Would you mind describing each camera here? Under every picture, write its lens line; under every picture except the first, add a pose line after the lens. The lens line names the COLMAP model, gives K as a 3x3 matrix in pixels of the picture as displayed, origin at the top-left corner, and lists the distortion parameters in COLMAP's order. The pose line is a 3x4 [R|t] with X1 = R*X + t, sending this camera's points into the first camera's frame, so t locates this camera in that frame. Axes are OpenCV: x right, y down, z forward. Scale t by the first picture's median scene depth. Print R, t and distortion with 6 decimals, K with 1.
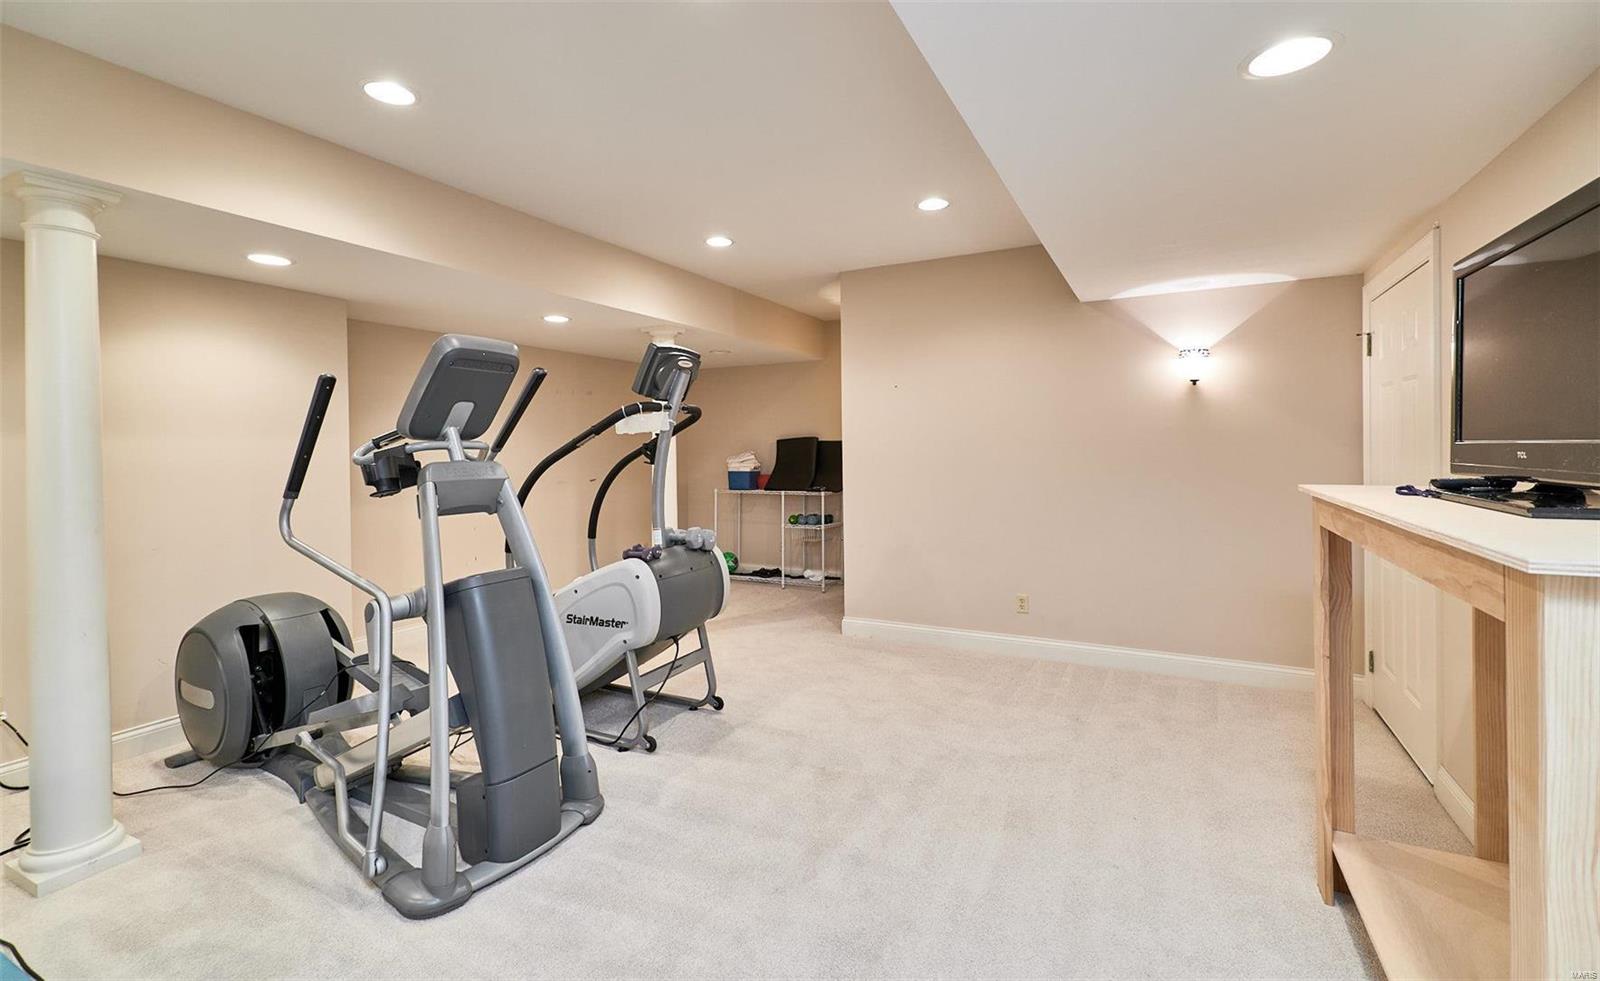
lens RADIAL K [[699.6, 0, 806.9], [0, 699.6, 449.5], [0, 0, 1]] dist [0.000731, 0.000377]
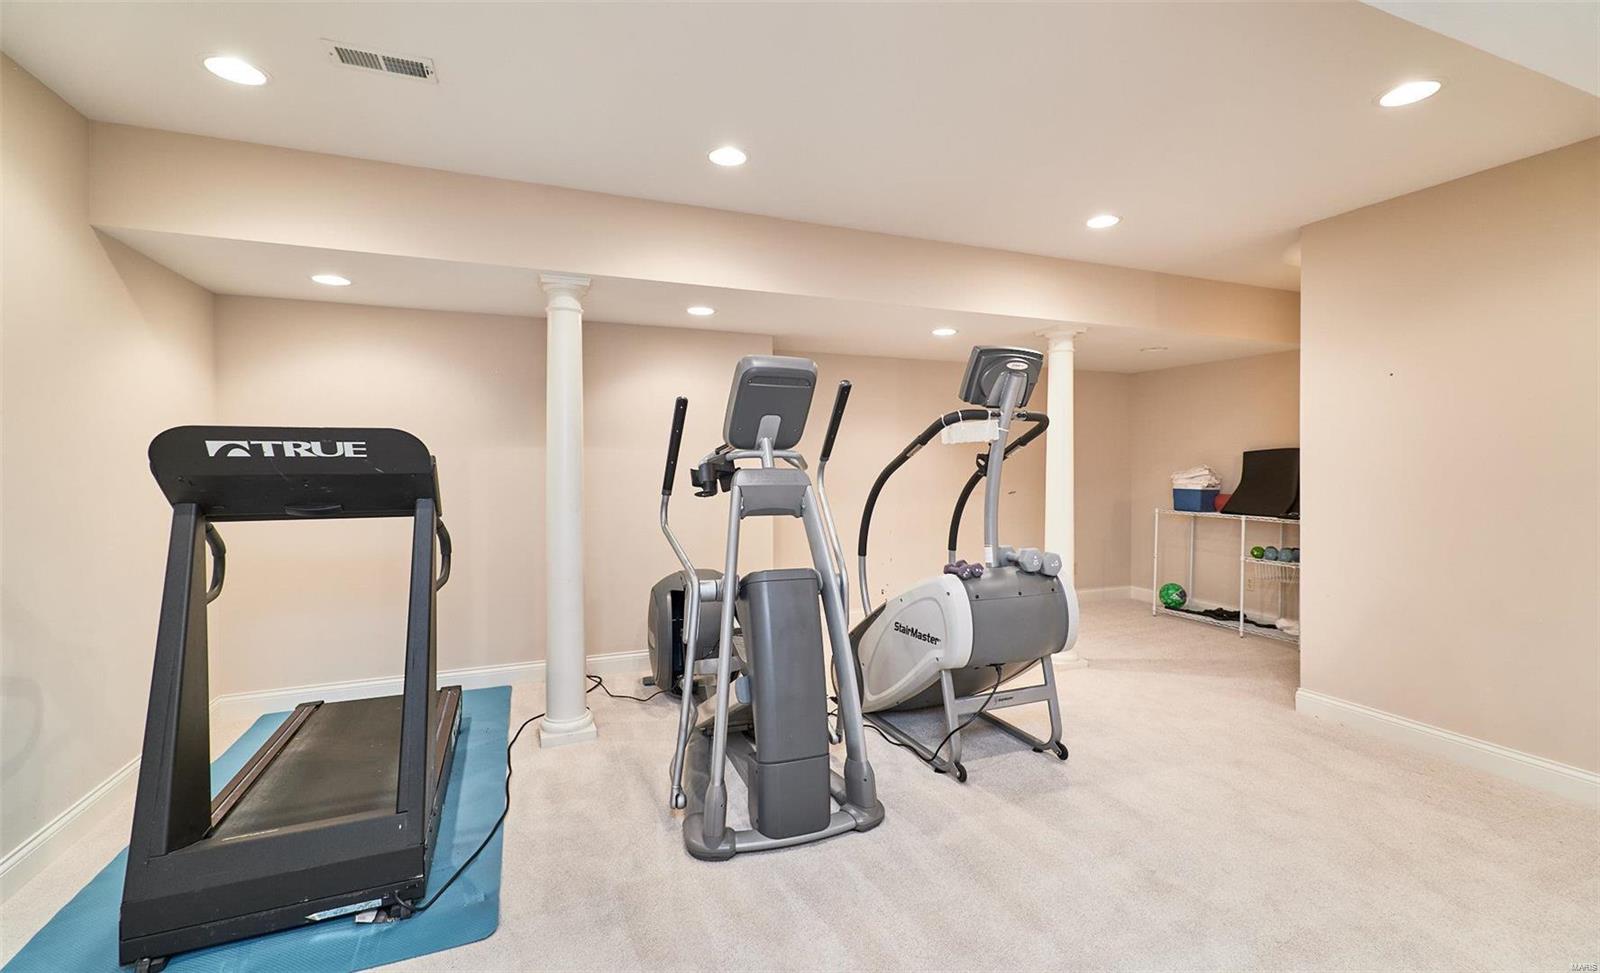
lens RADIAL K [[686.4, 0, 795.3], [0, 686.4, 466.3], [0, 0, 1]] dist [0.001659, 0.000854]
pose [[0.757372, 0.014419, -0.652824, 0.191693], [-0.010684, 0.999896, 0.009689, 0.001640], [0.652896, -0.000363, 0.757448, 0.145218]]
